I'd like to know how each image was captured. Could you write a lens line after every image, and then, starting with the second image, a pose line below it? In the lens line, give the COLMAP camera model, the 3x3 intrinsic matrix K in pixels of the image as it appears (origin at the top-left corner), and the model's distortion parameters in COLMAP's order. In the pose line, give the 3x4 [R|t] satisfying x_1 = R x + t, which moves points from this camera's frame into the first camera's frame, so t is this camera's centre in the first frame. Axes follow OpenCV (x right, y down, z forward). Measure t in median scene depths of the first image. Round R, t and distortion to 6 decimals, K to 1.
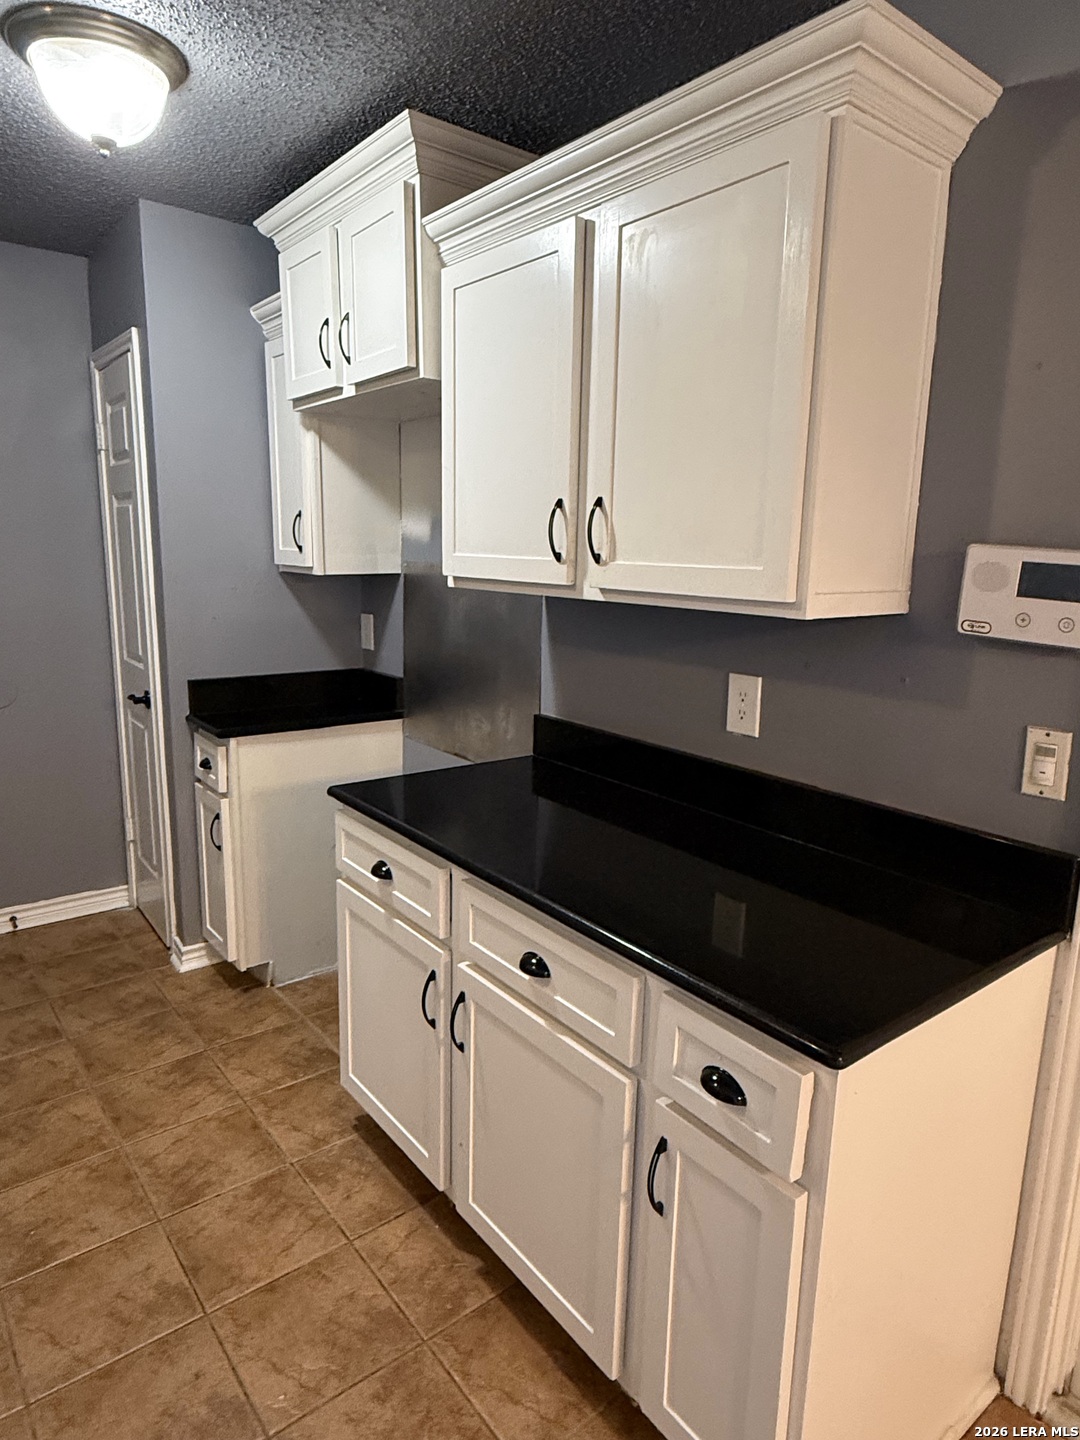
lens RADIAL K [[885.7, 0, 540.9], [0, 885.7, 718.5], [0, 0, 1]] dist [-0.001313, 0.001078]
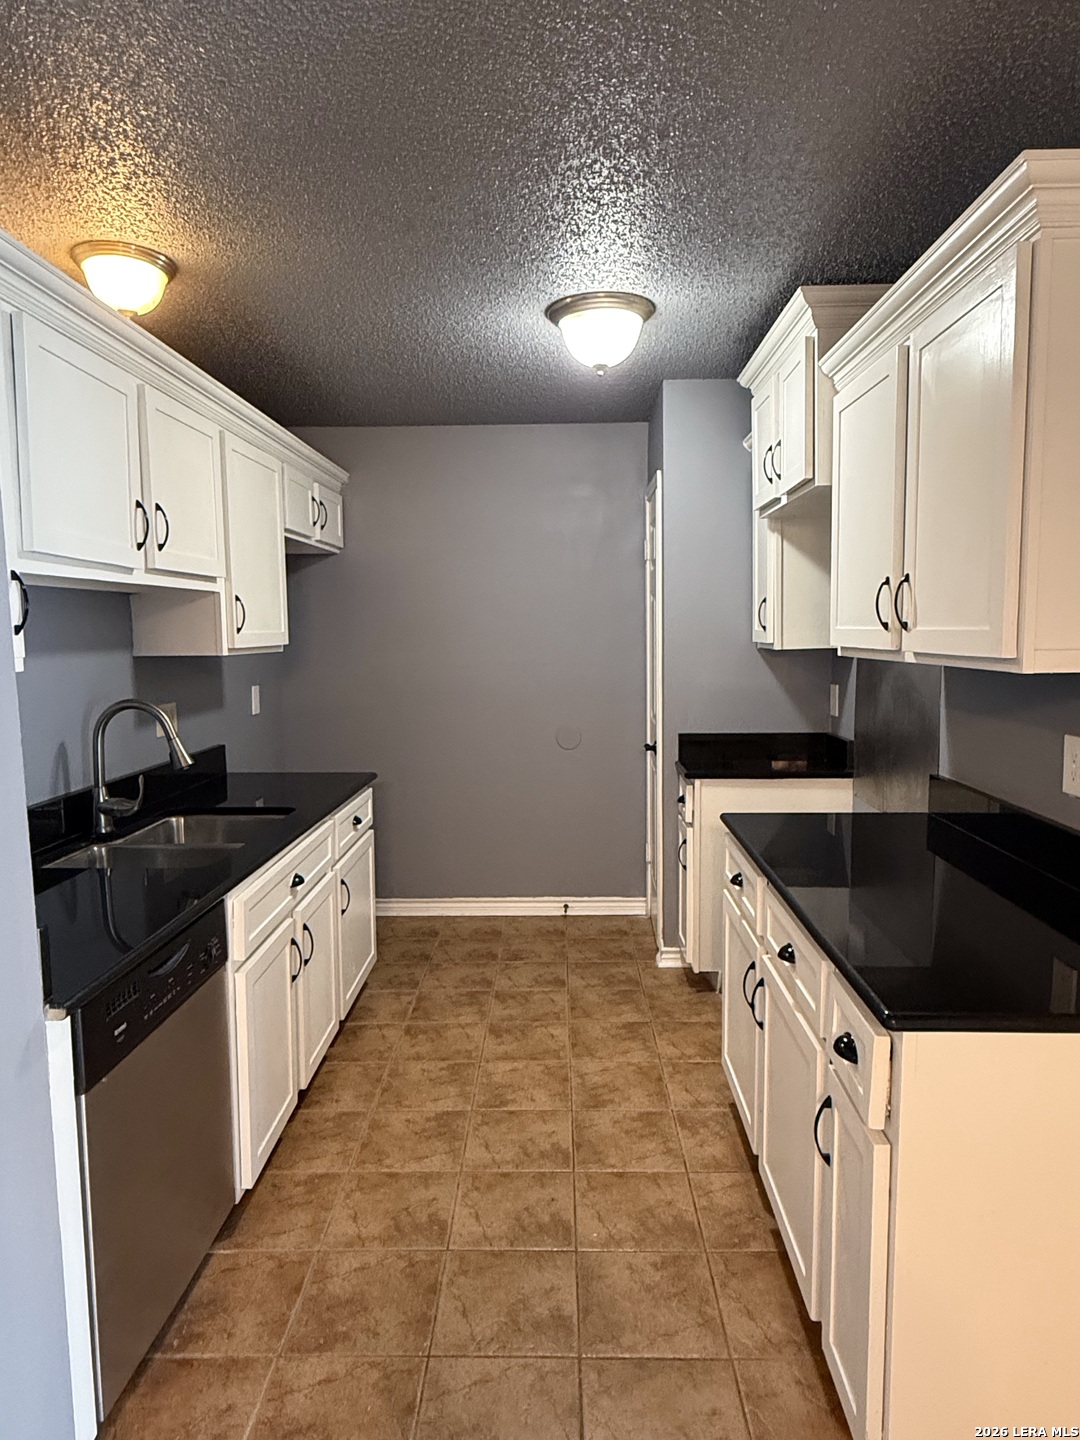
lens RADIAL K [[885.7, 0, 538.1], [0, 885.7, 719.8], [0, 0, 1]] dist [-0.001313, 0.001078]
pose [[0.765369, 0.034120, -0.642687, 0.349080], [-0.094527, 0.993724, -0.059816, 0.043148], [0.636612, 0.106533, 0.763791, -0.135794]]
